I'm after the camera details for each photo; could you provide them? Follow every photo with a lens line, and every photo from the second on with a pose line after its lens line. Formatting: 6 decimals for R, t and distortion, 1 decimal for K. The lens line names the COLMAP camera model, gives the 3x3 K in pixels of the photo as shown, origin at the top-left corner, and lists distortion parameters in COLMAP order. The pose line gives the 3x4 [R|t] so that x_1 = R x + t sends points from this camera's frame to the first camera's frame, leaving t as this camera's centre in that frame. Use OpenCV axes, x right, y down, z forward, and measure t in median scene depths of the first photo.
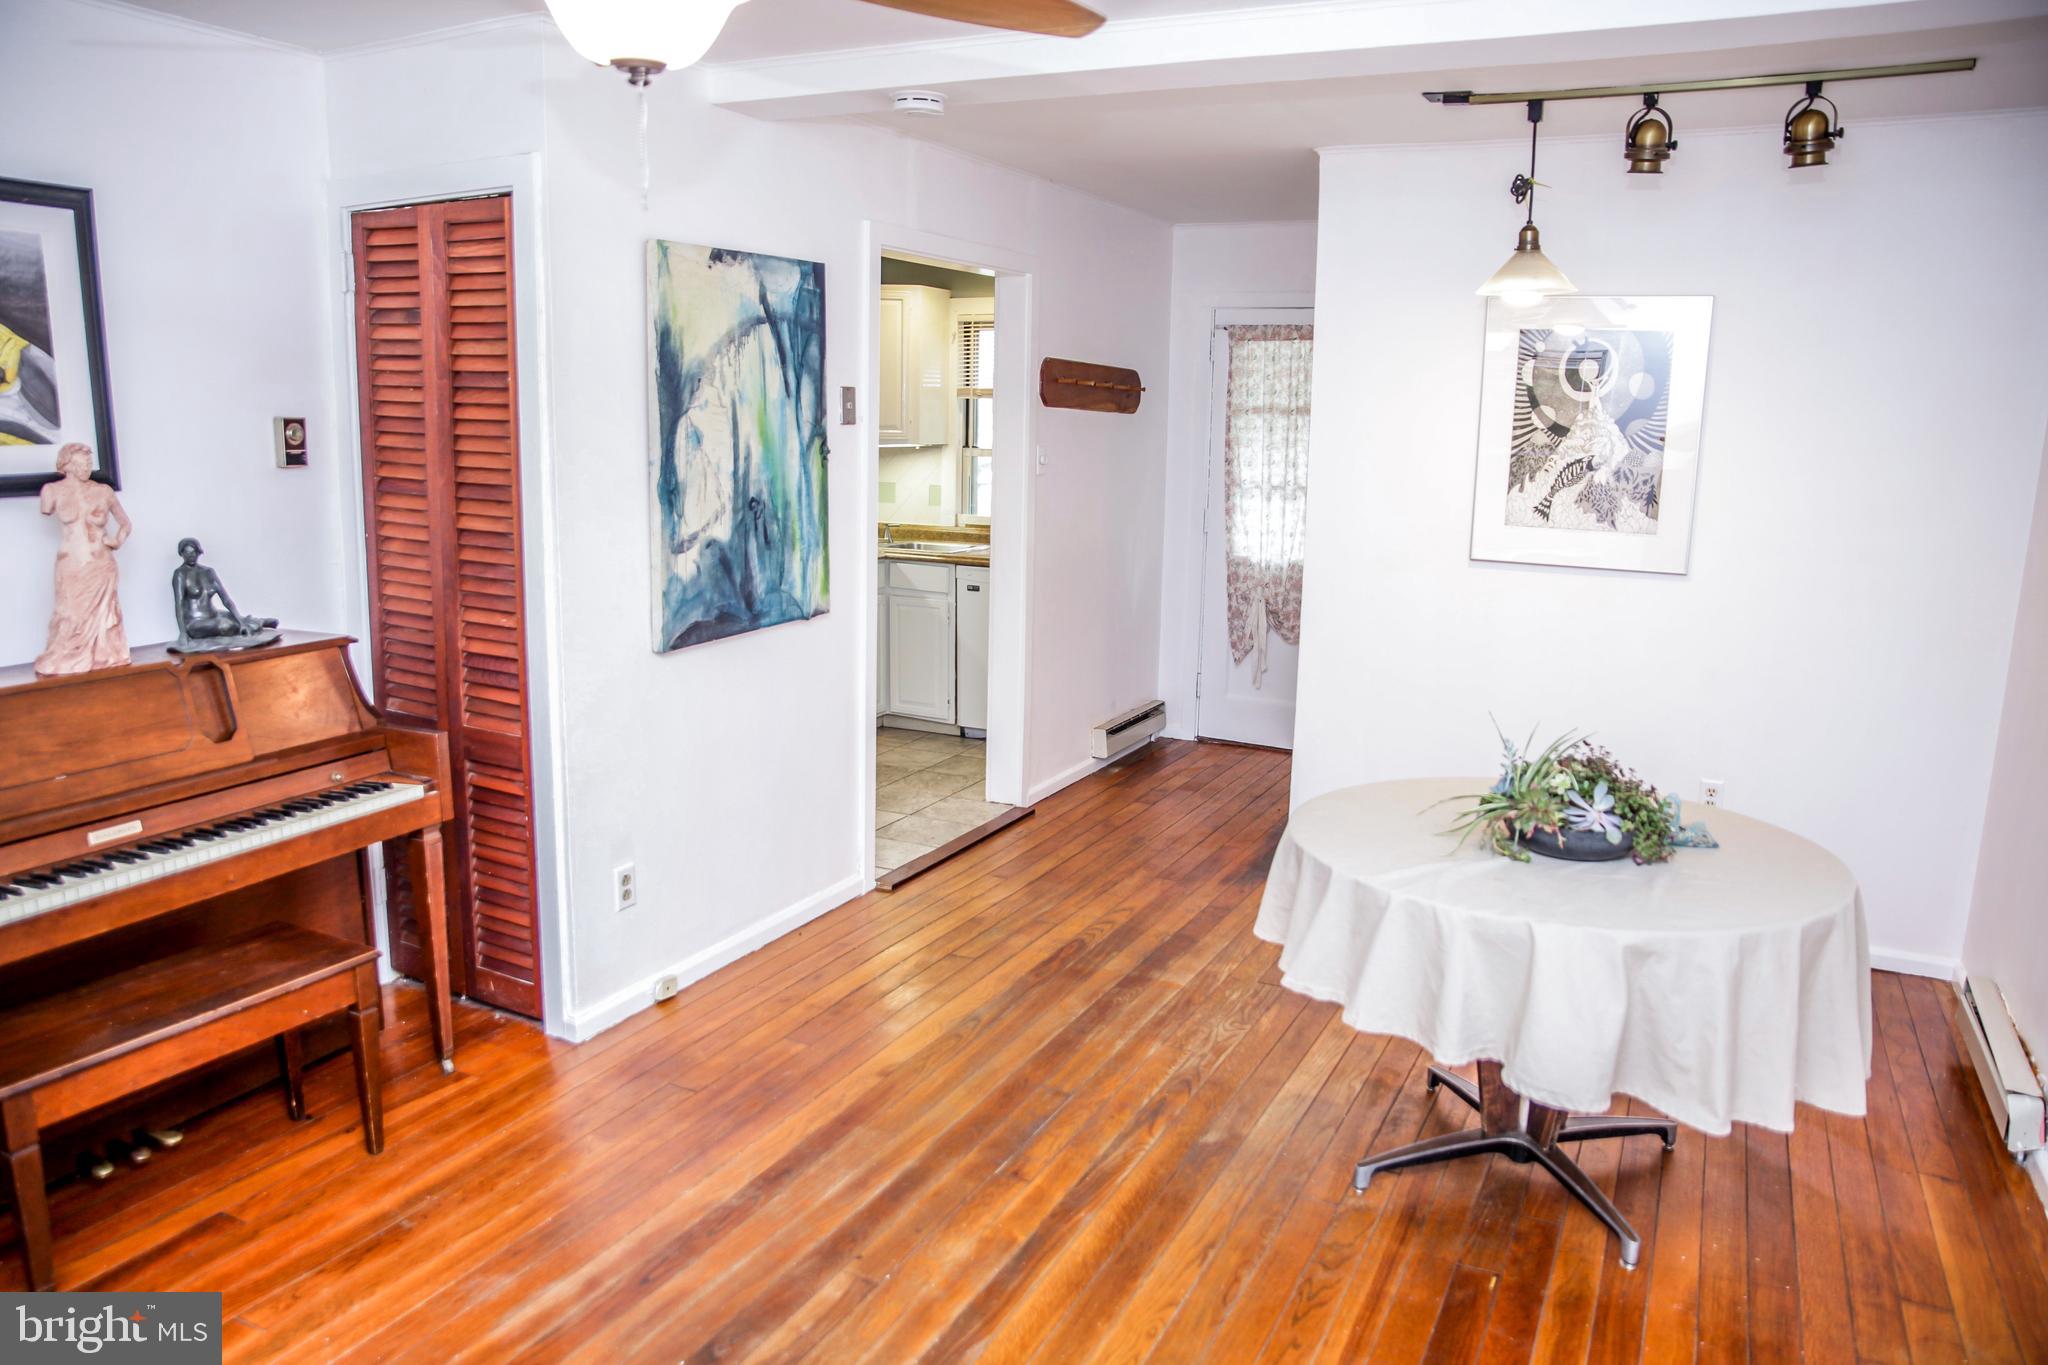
lens RADIAL K [[1413.8, 0, 1025.1], [0, 1413.8, 689.8], [0, 0, 1]] dist [-0.129833, 0.086265]
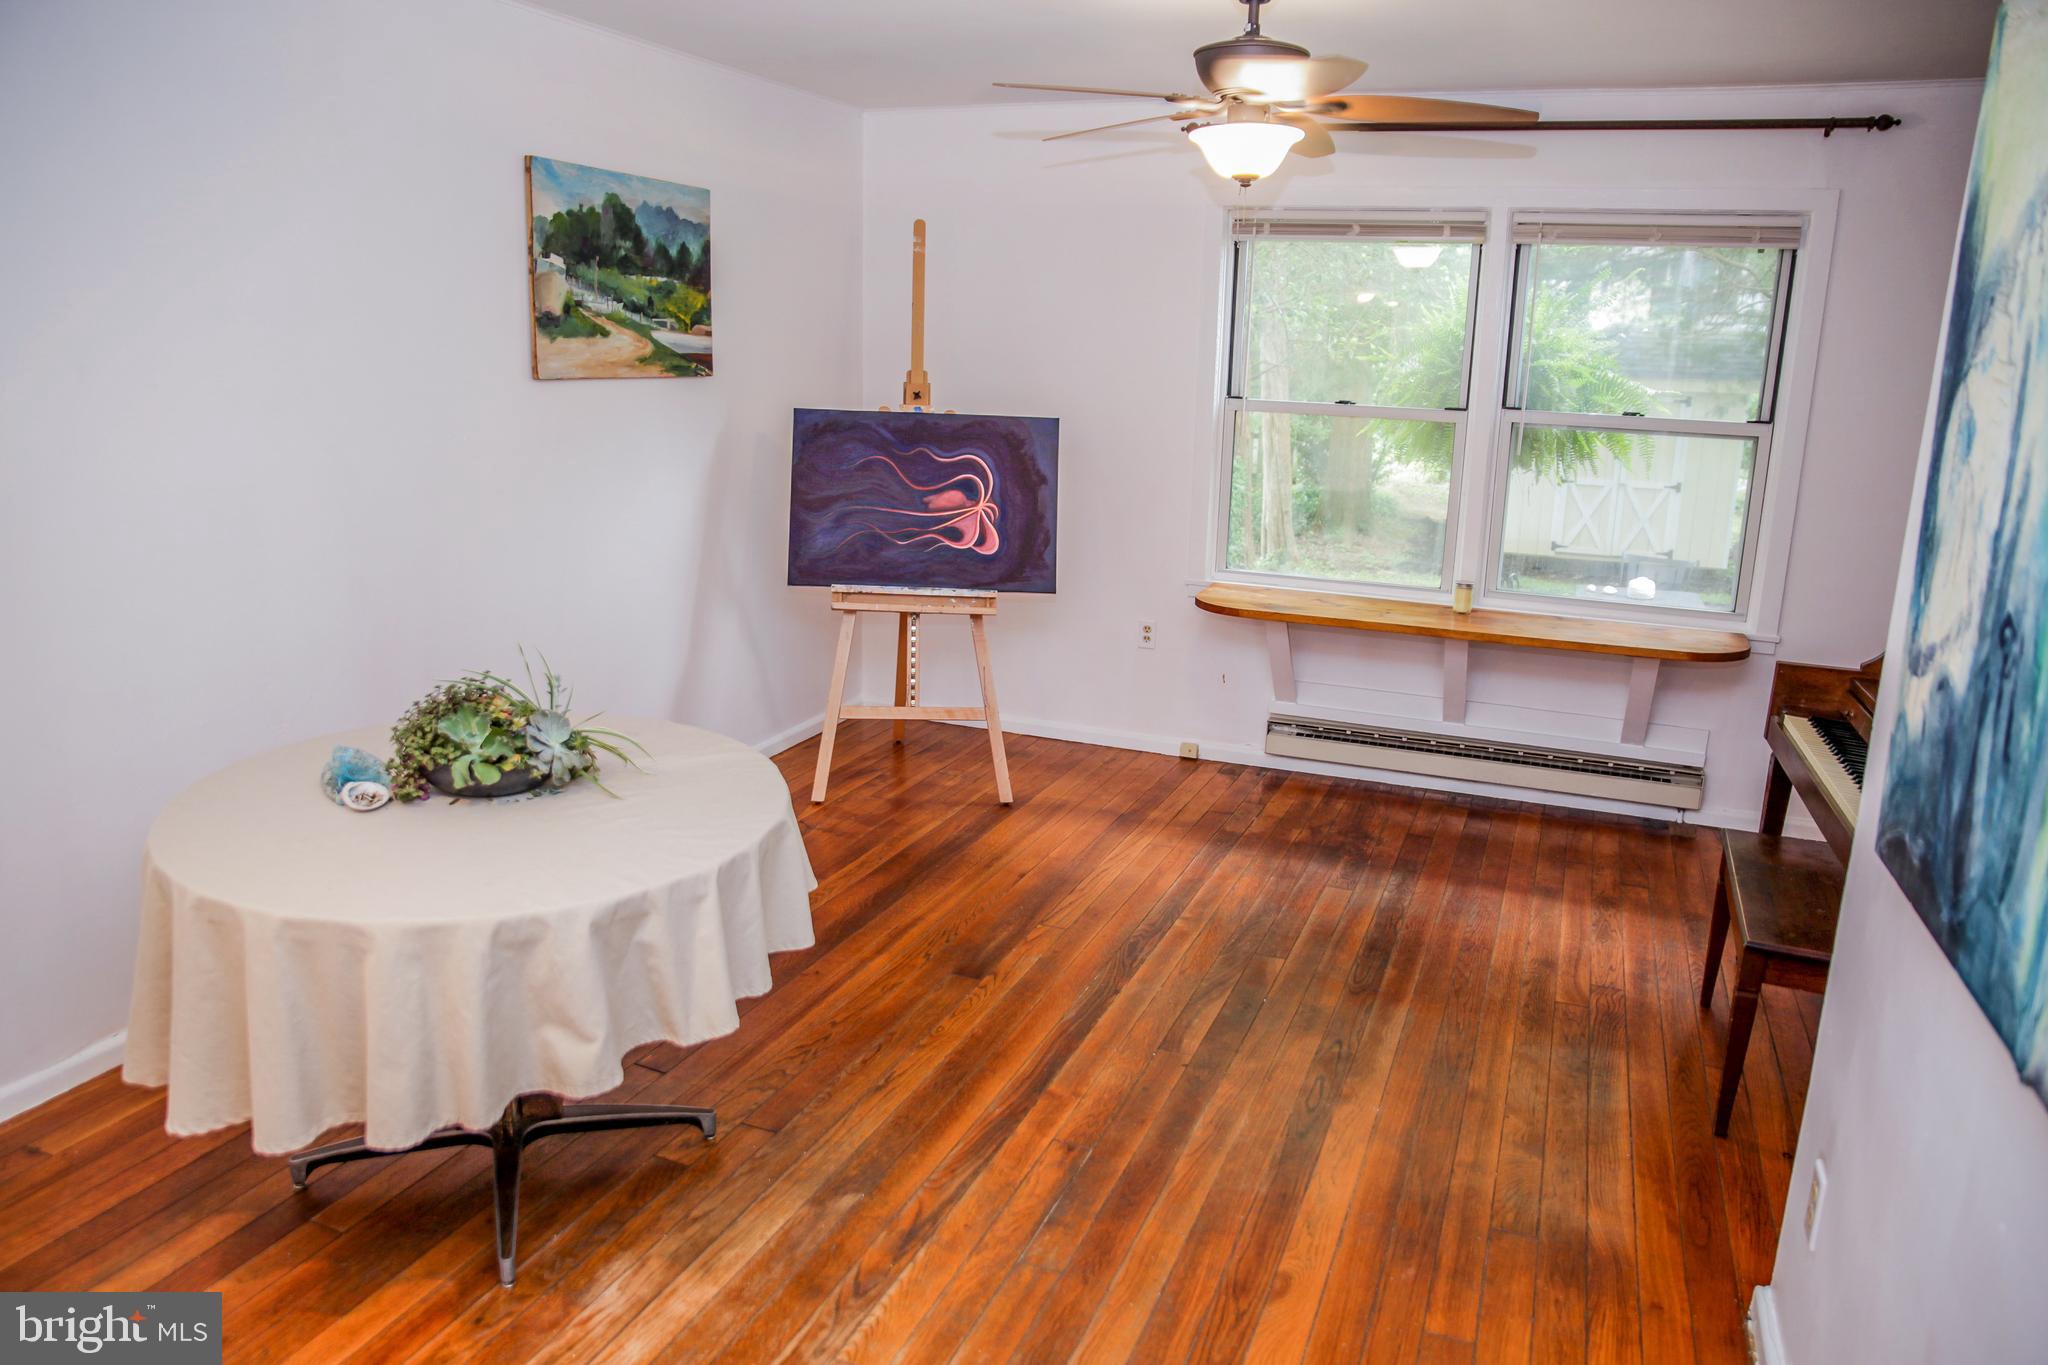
lens RADIAL K [[1413.8, 0, 1025.1], [0, 1413.8, 689.8], [0, 0, 1]] dist [-0.129833, 0.086265]
pose [[-0.994988, -0.030945, -0.095081, 0.119735], [-0.068256, 0.905086, 0.419714, -0.320255], [0.073069, 0.424101, -0.902662, 1.673589]]
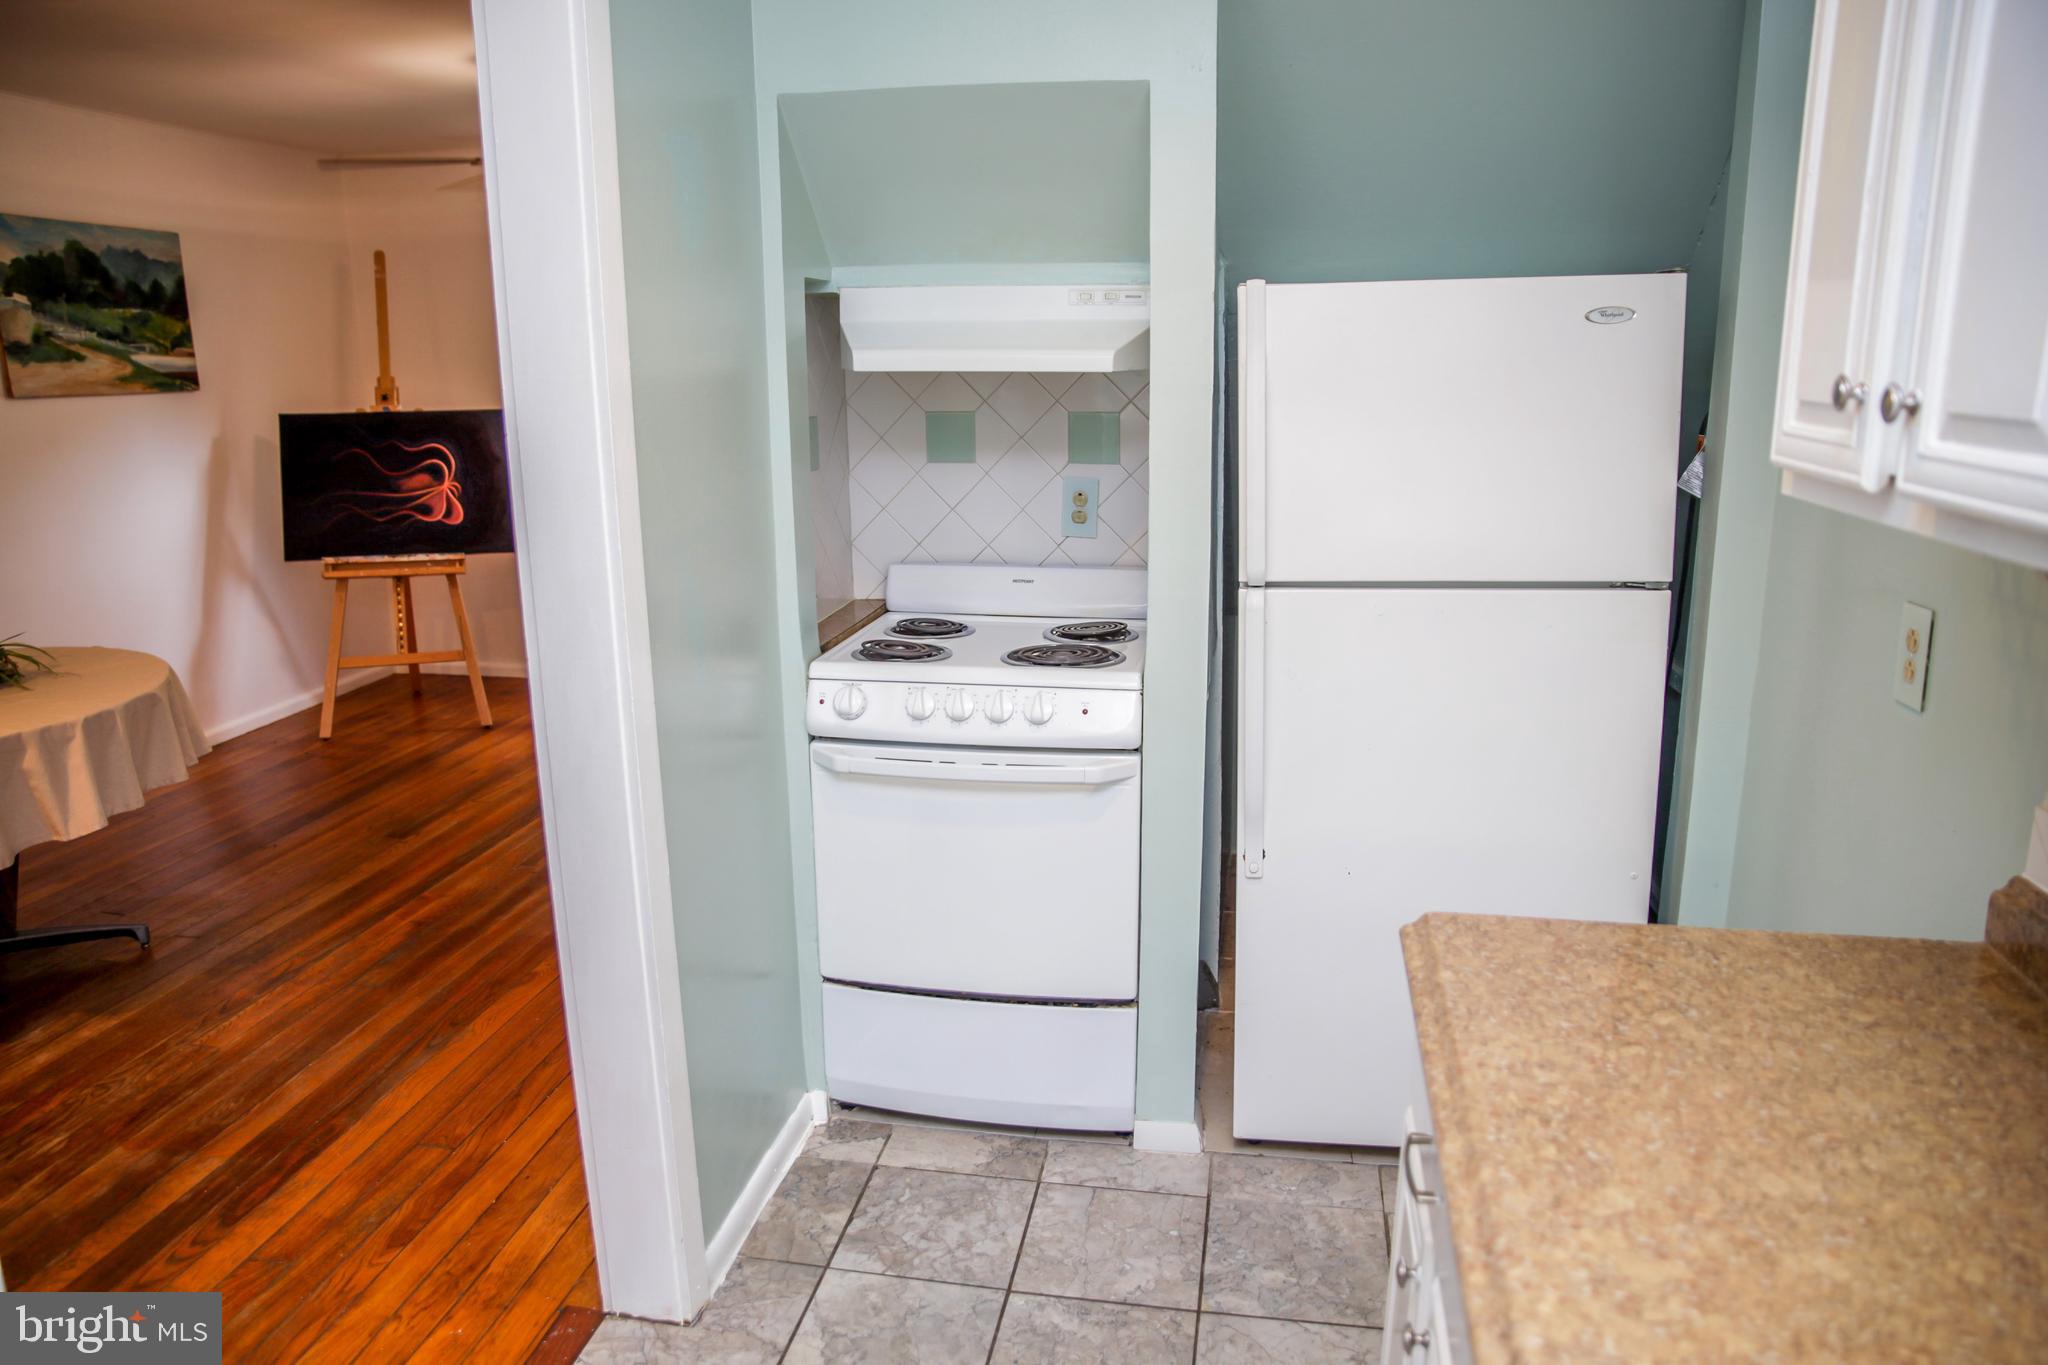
lens RADIAL K [[1404.0, 0, 1005.0], [0, 1404.0, 701.4], [0, 0, 1]] dist [-0.121645, 0.086708]
pose [[-0.961678, 0.055793, -0.268444, -0.196222], [-0.064168, 0.906087, 0.418198, -0.407833], [0.266566, 0.419397, -0.867784, 2.121853]]
